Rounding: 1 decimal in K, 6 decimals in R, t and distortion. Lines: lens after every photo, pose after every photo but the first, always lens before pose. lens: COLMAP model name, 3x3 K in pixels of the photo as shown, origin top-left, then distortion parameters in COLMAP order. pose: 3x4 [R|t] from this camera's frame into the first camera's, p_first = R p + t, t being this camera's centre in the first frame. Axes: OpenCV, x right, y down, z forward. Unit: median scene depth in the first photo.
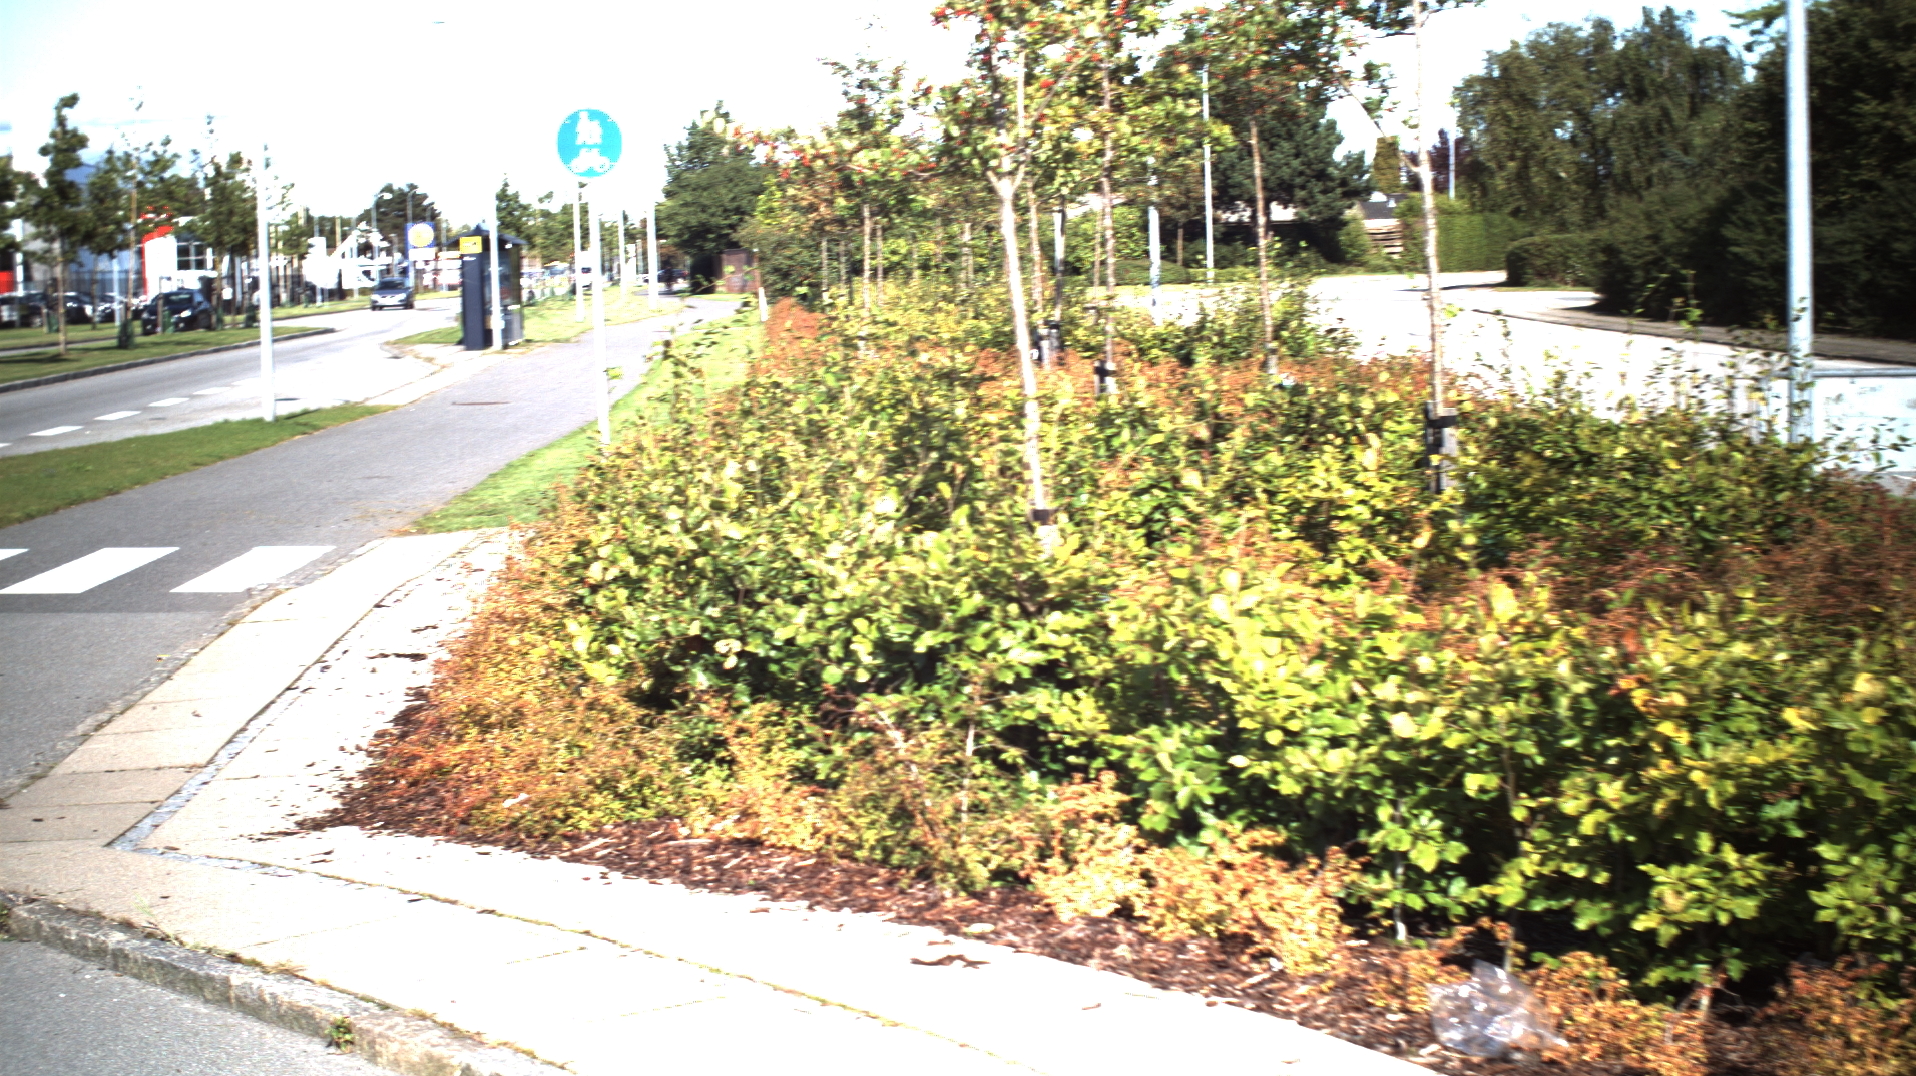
lens RADIAL K [[3519.3, 0, 958.0], [0, 3519.3, 538.0], [0, 0, 1]] dist [-0.245328, -0.007851]
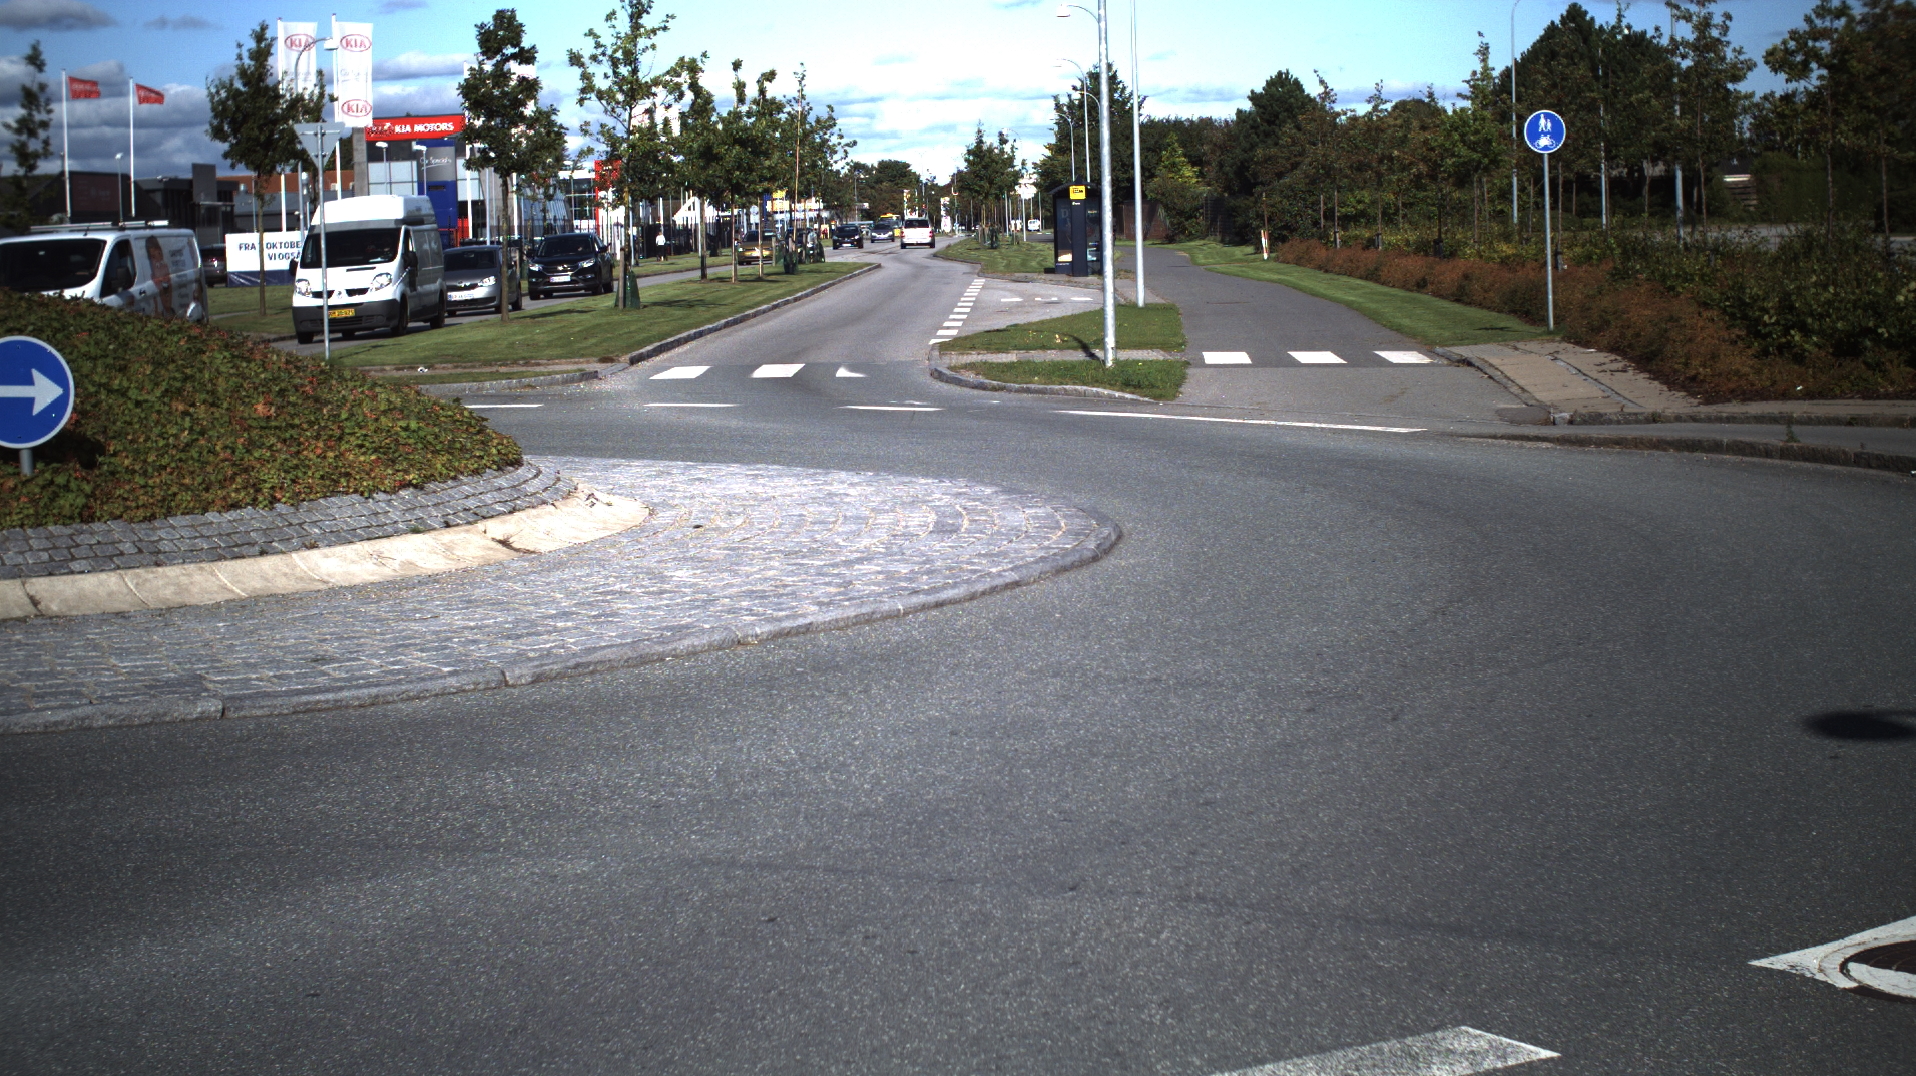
lens RADIAL K [[3563.5, 0, 958.0], [0, 3563.5, 538.0], [0, 0, 1]] dist [-0.175467, -0.085568]
pose [[0.997164, 0.007650, -0.074868, -0.050835], [-0.006766, 0.999904, 0.012058, 0.015347], [0.074953, -0.011518, 0.997121, -0.170098]]
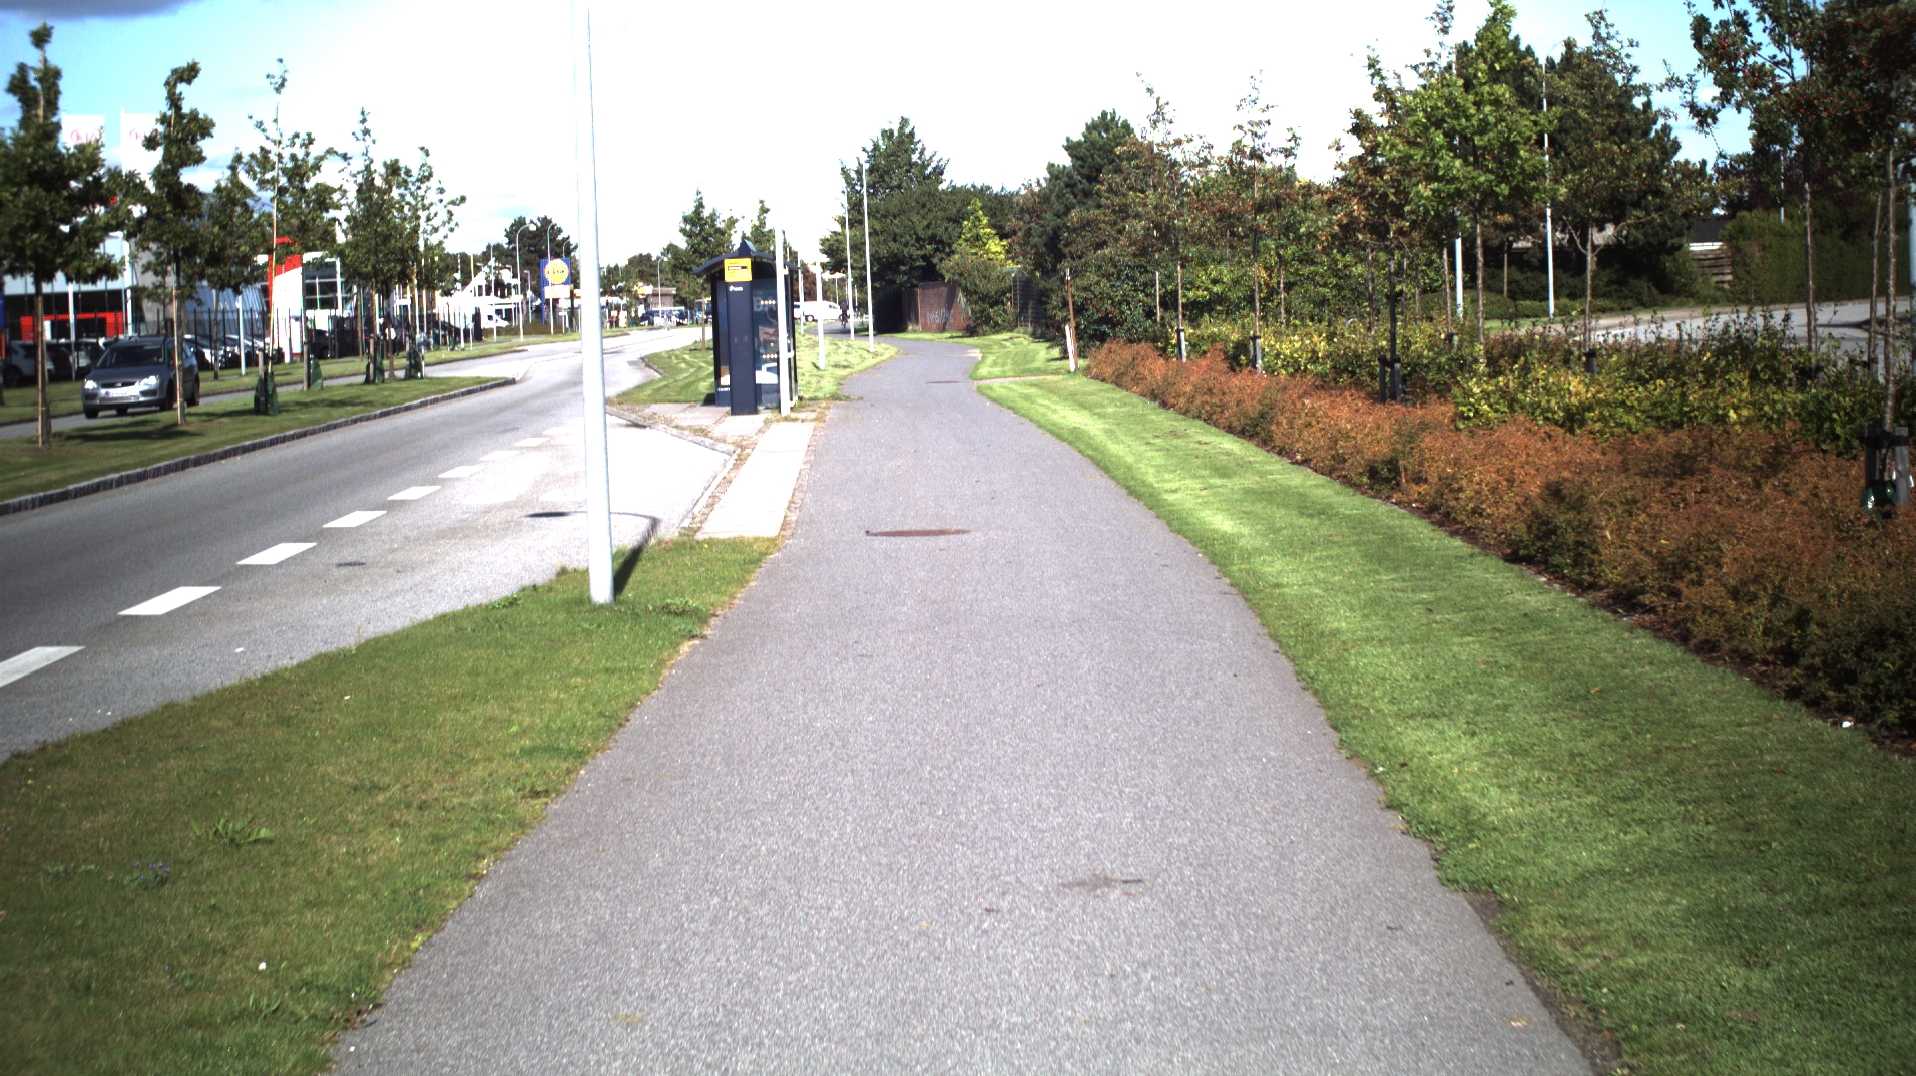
lens RADIAL K [[3519.3, 0, 958.0], [0, 3519.3, 538.0], [0, 0, 1]] dist [-0.245328, -0.007851]
pose [[0.999450, -0.005110, -0.032765, -0.040972], [0.004773, 0.999935, -0.010333, -0.011793], [0.032816, 0.010171, 0.999410, 0.158515]]
